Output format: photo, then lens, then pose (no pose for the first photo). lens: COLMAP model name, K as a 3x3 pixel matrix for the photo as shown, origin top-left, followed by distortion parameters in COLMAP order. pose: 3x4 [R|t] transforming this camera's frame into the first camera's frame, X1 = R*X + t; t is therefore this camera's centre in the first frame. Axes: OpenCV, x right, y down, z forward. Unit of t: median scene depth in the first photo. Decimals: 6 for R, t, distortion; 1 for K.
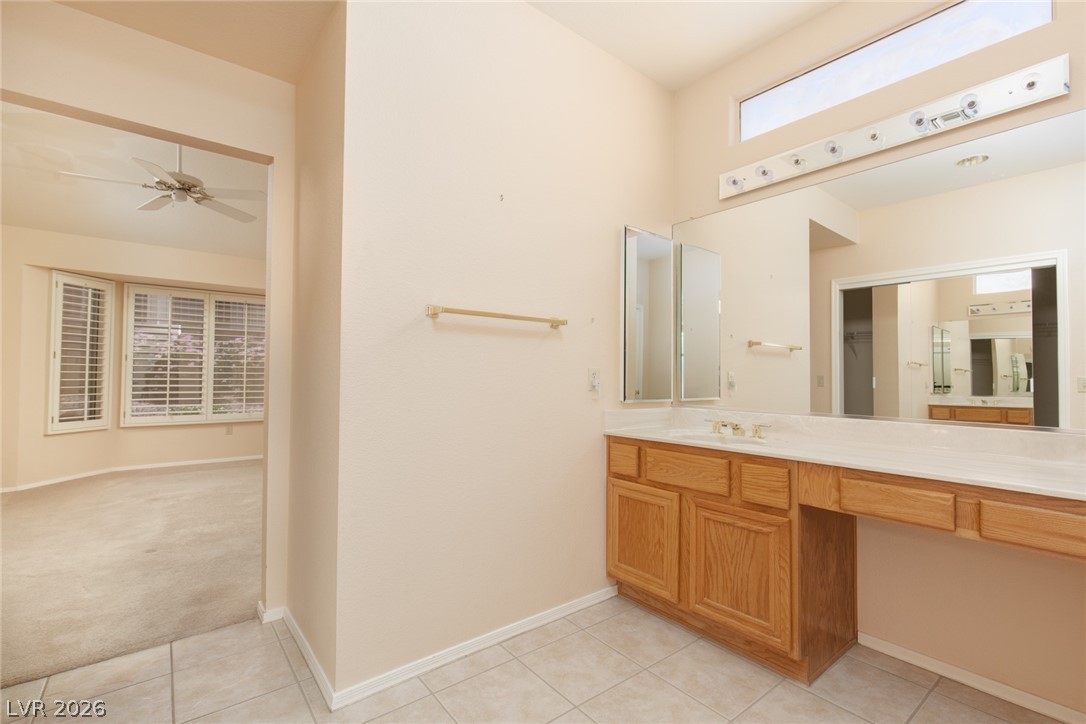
lens RADIAL K [[486.2, 0, 542.1], [0, 486.2, 366.0], [0, 0, 1]] dist [0.002536, 0.000066]
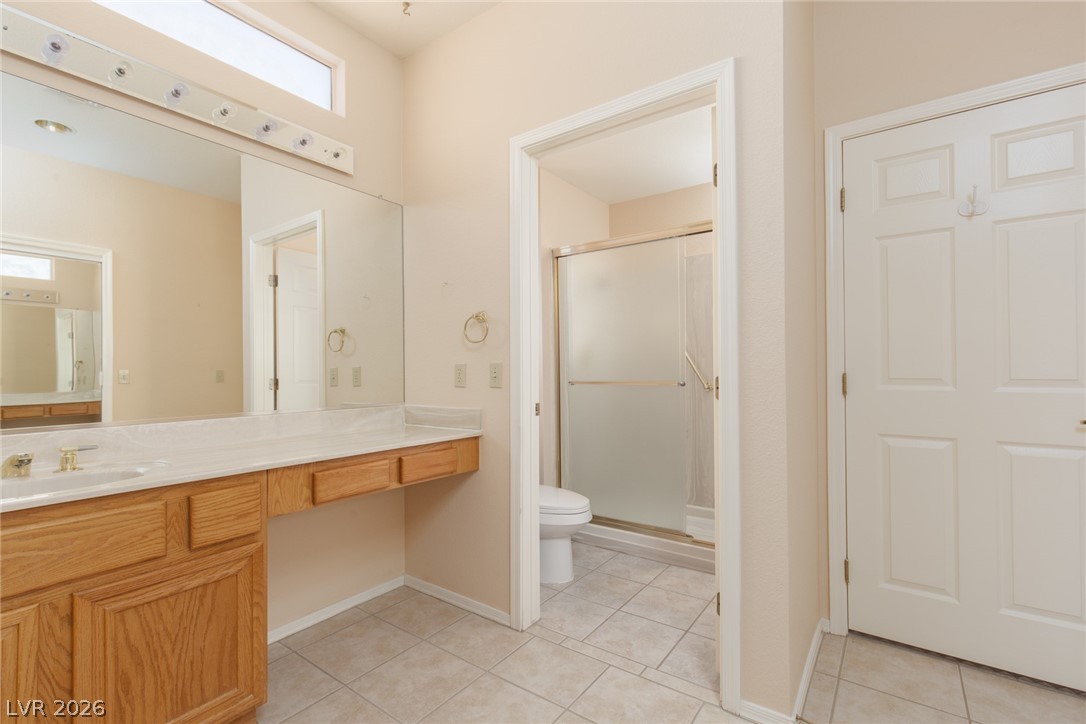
lens RADIAL K [[486.2, 0, 541.1], [0, 486.2, 363.1], [0, 0, 1]] dist [0.002536, 0.000066]
pose [[-0.270141, 0.005311, 0.962806, -0.404146], [-0.017941, 0.999783, -0.010549, 0.007054], [-0.962654, -0.020123, -0.269987, 0.718988]]
